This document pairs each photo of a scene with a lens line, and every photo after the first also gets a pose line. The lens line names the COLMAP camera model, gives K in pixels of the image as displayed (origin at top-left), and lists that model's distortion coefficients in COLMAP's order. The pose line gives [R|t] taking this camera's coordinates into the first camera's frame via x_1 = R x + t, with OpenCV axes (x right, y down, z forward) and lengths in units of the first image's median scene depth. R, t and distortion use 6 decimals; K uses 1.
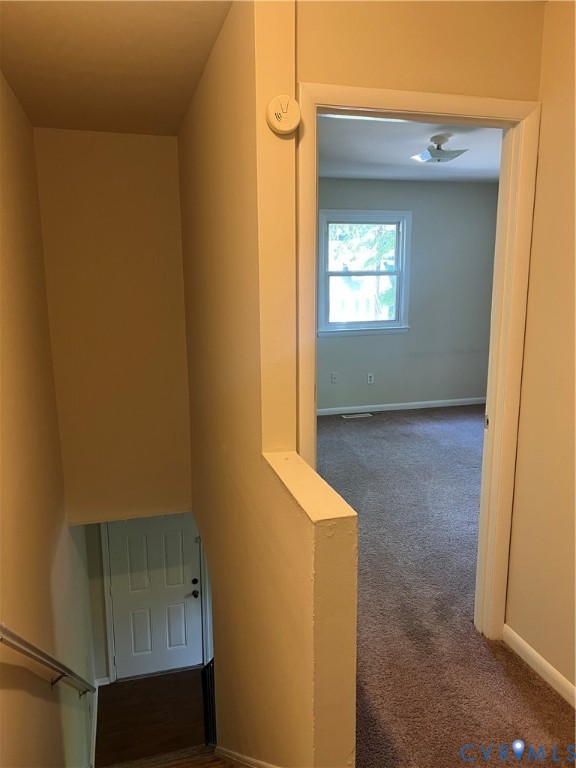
lens RADIAL K [[575.3, 0, 283.8], [0, 575.3, 375.7], [0, 0, 1]] dist [0.040903, -0.012147]
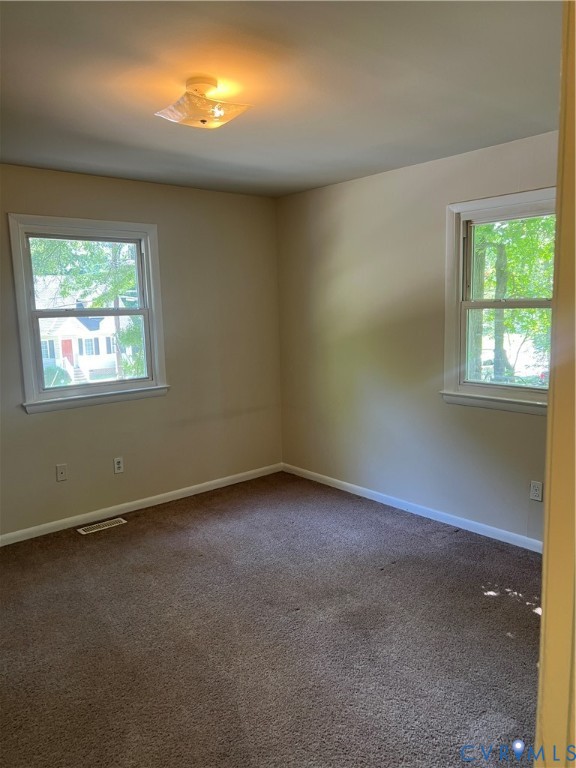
lens RADIAL K [[575.3, 0, 289.3], [0, 575.3, 390.8], [0, 0, 1]] dist [0.040903, -0.012147]
pose [[0.903624, -0.078048, 0.421156, 0.053291], [0.094658, 0.995335, -0.018644, -0.052702], [-0.417736, 0.056713, 0.906797, 0.298445]]
